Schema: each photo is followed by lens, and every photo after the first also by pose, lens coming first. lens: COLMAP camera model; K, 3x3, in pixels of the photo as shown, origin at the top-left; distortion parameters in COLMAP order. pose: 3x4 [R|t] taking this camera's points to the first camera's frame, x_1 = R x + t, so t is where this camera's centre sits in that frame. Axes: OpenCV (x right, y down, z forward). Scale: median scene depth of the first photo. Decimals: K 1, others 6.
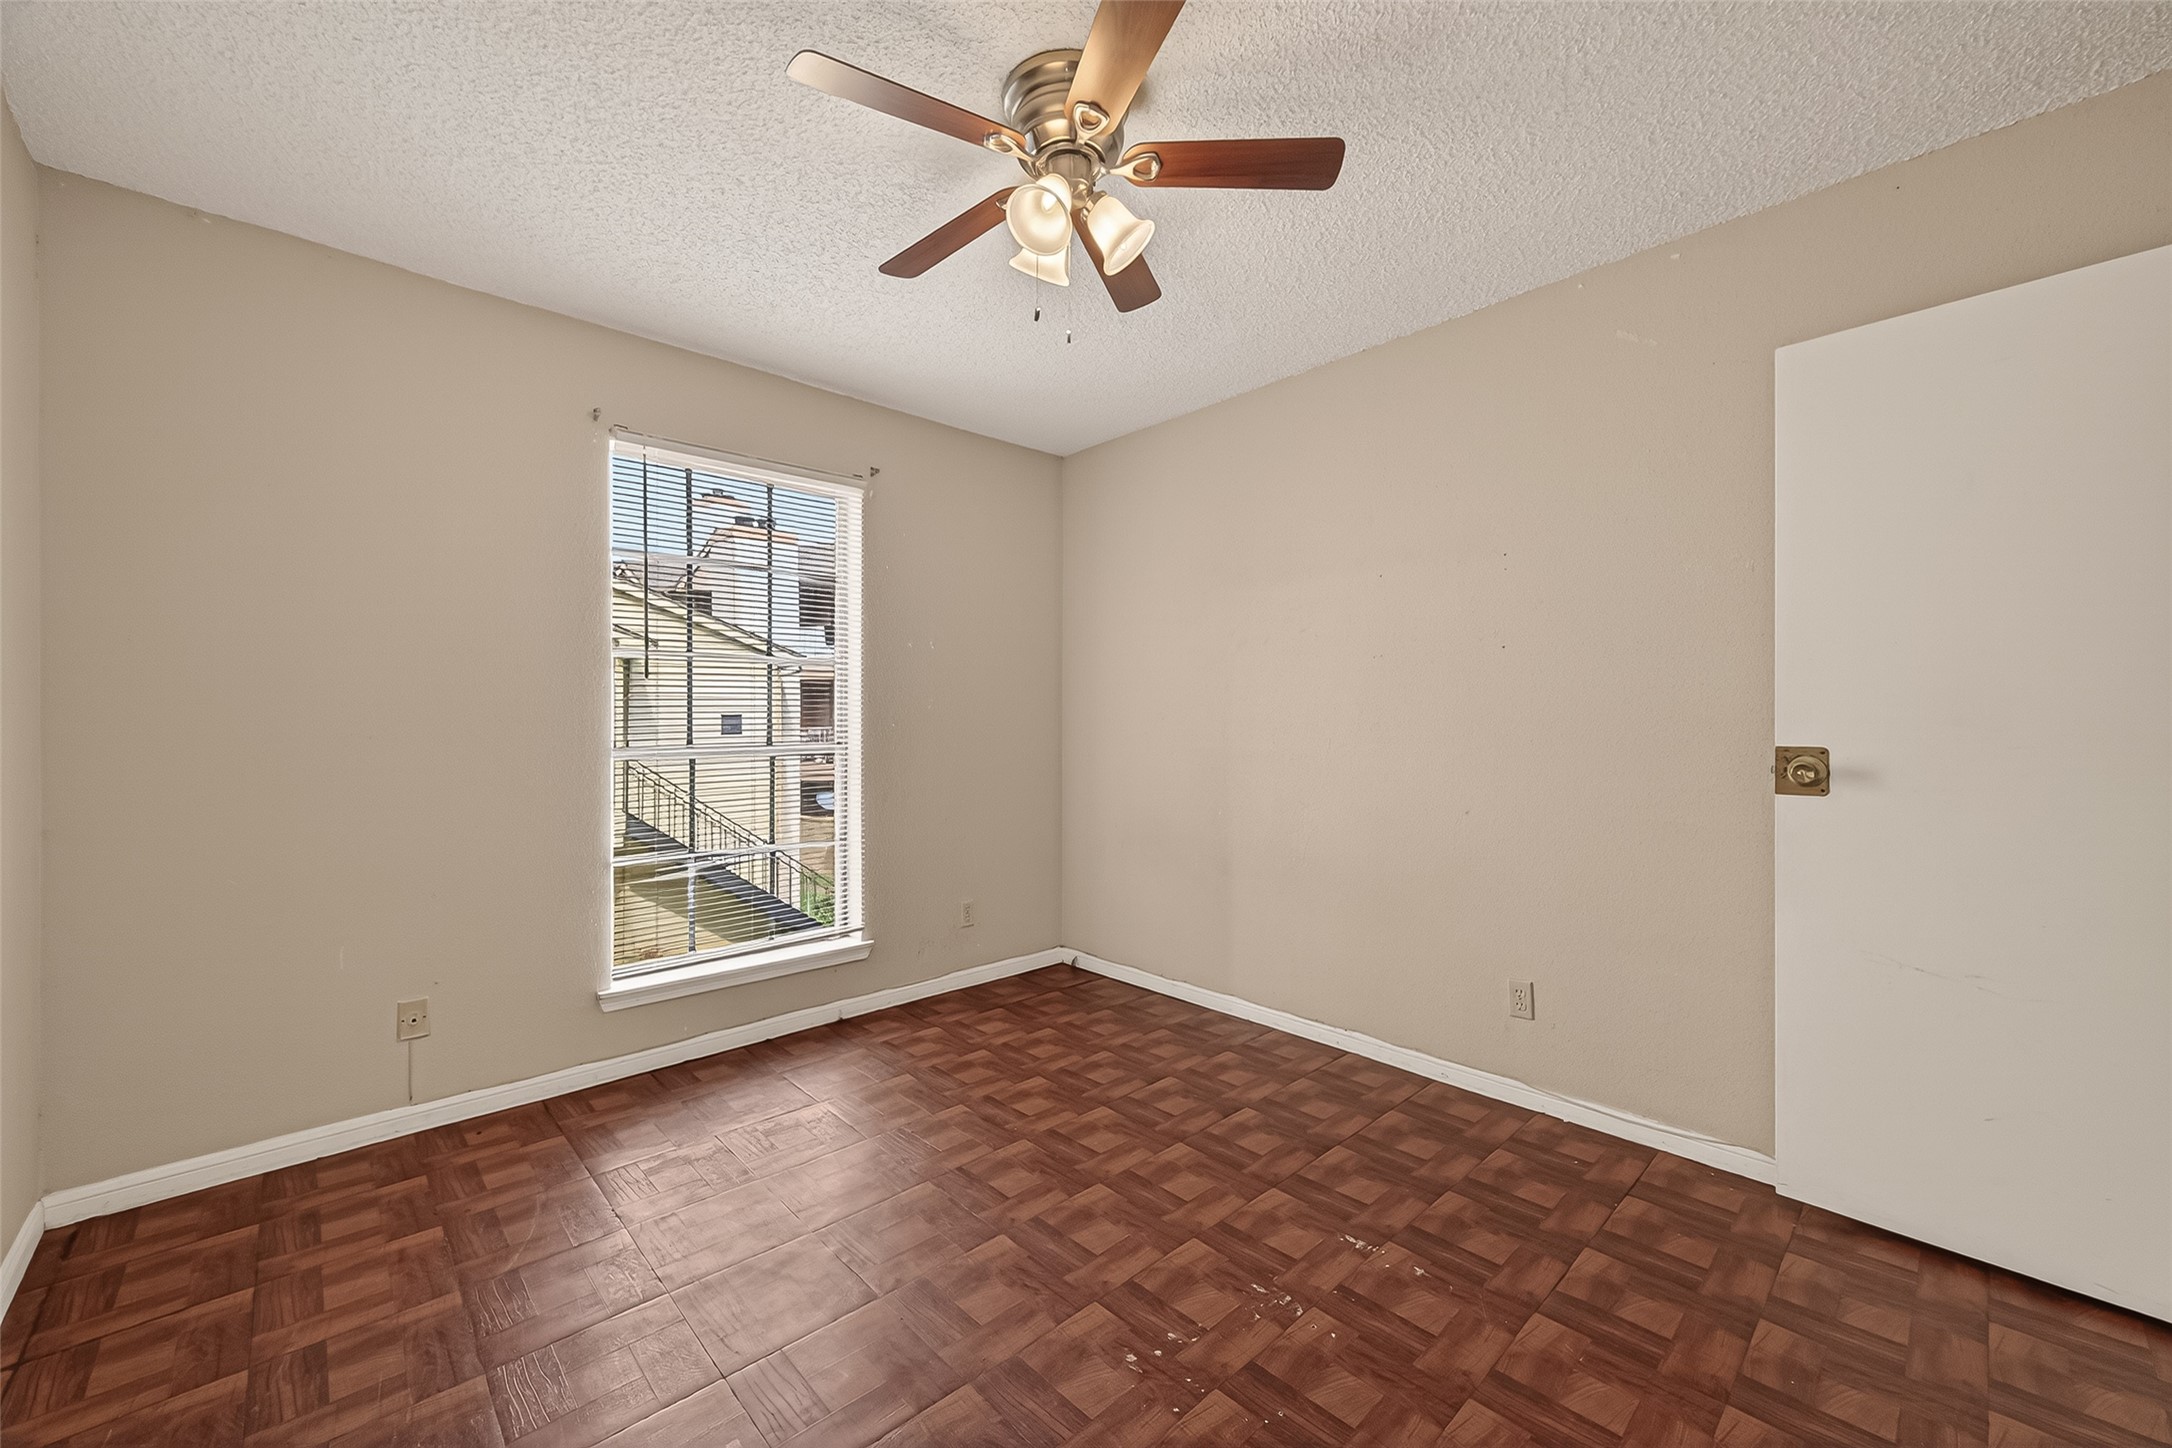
lens RADIAL K [[843.2, 0, 1091.4], [0, 843.2, 726.2], [0, 0, 1]] dist [-0.001502, -0.001625]
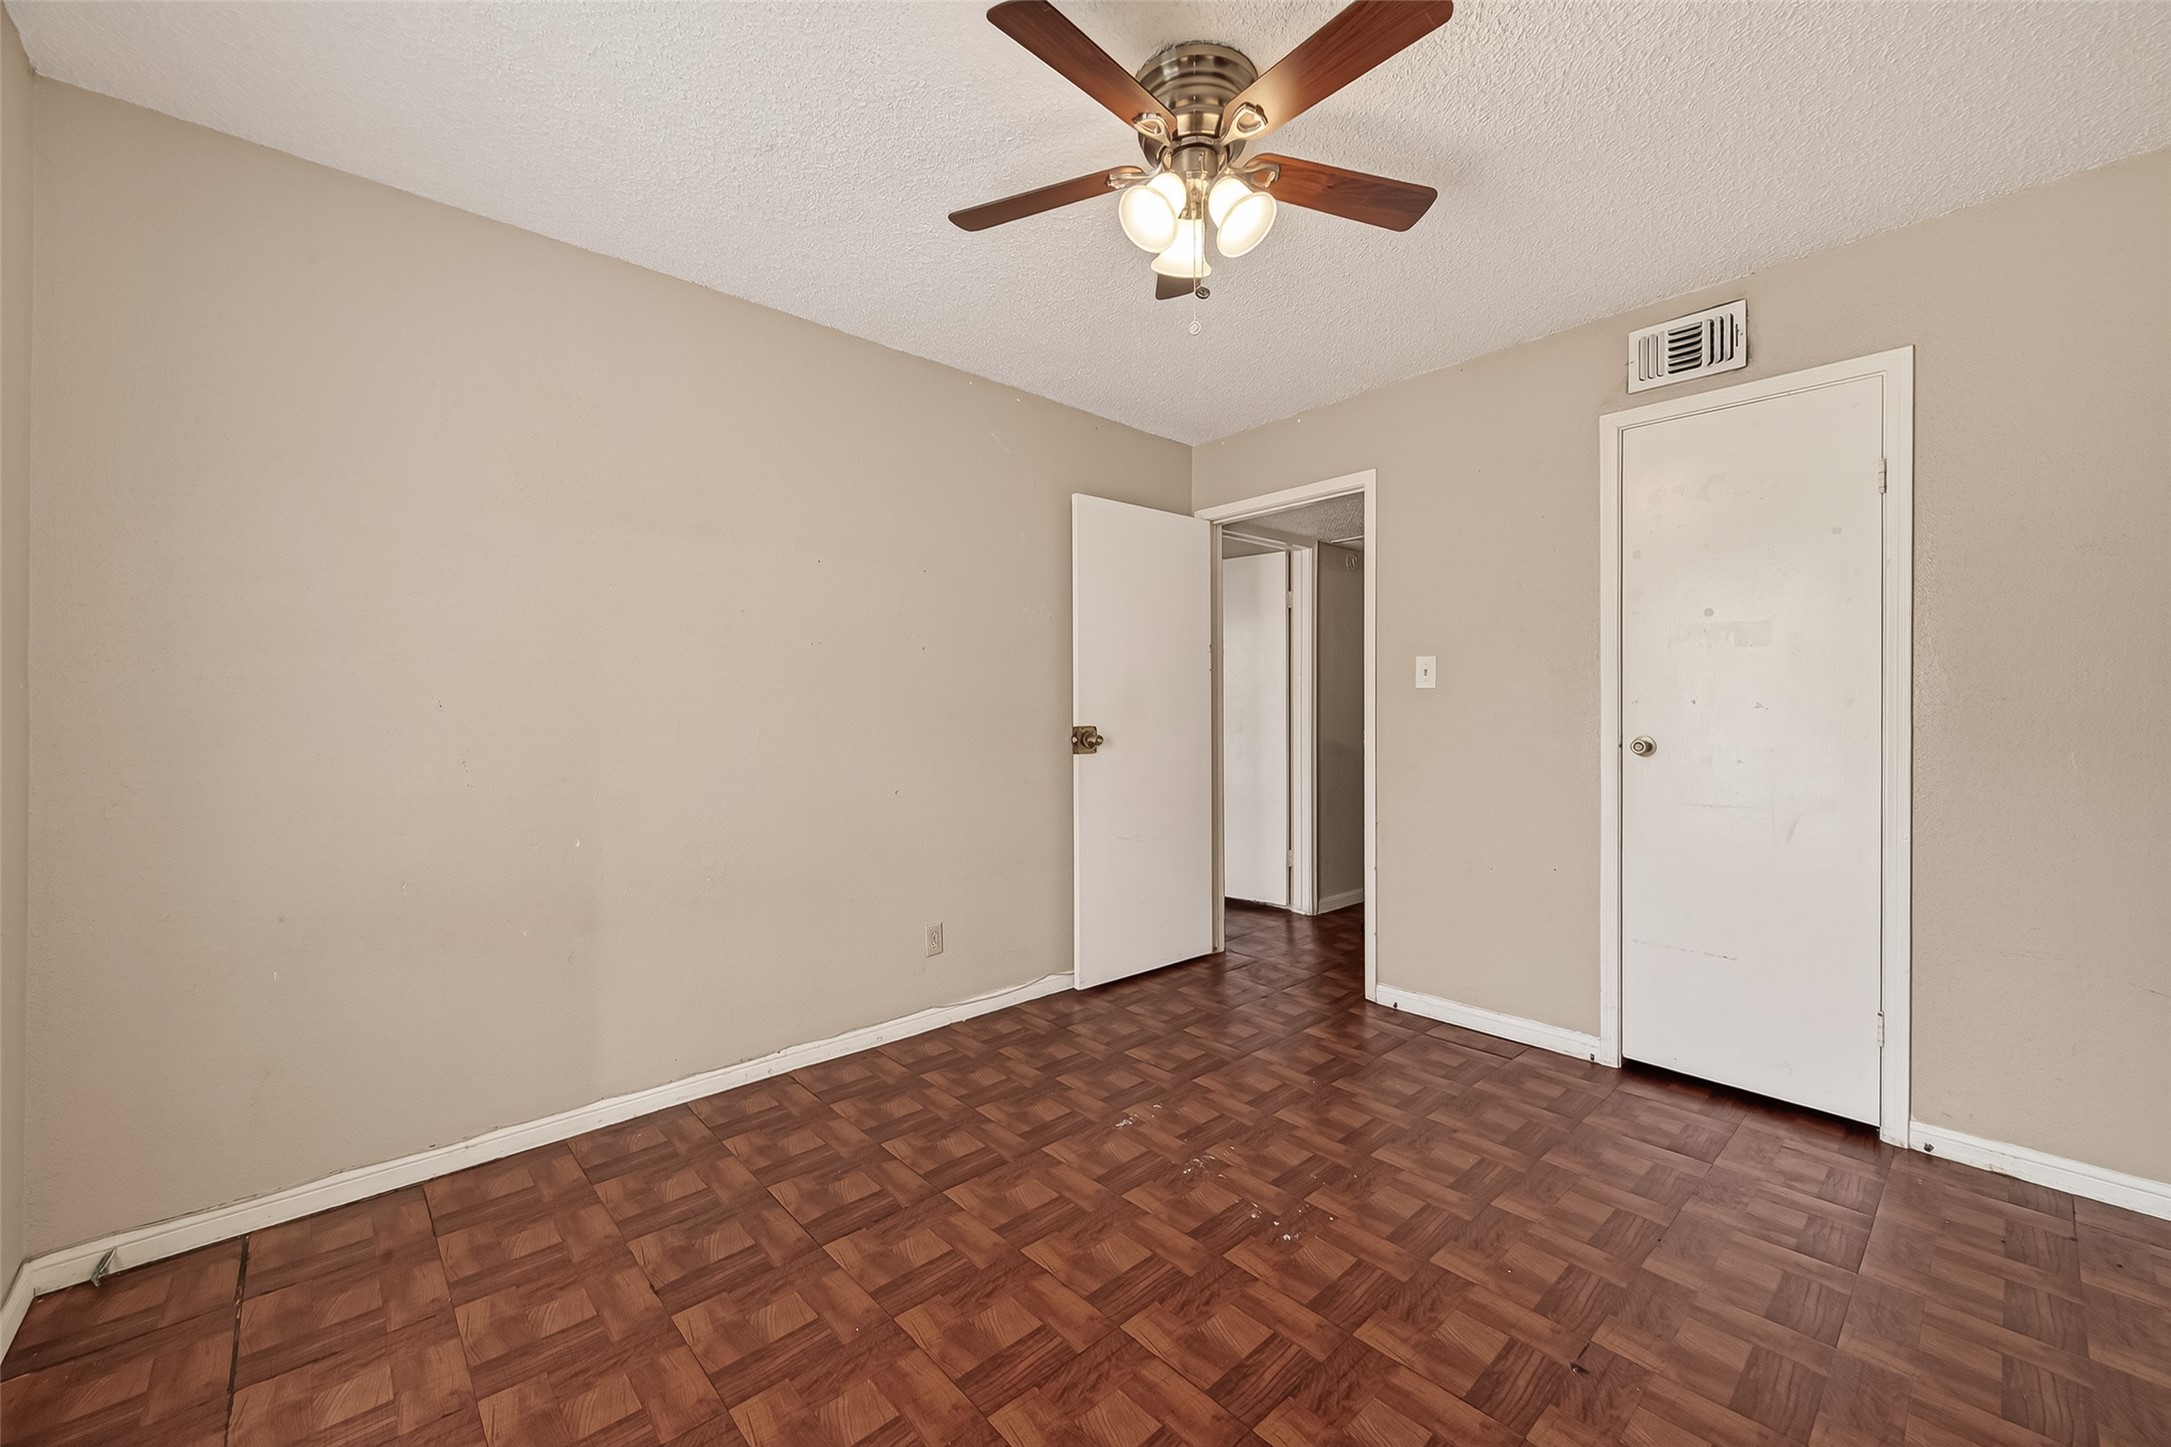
lens RADIAL K [[842.8, 0, 1095.2], [0, 842.8, 700.1], [0, 0, 1]] dist [-0.001502, -0.001625]
pose [[0.003809, 0.015503, 0.999873, -0.622046], [0.006221, 0.999860, -0.015527, -0.000992], [-0.999973, 0.006280, 0.003712, 0.671539]]
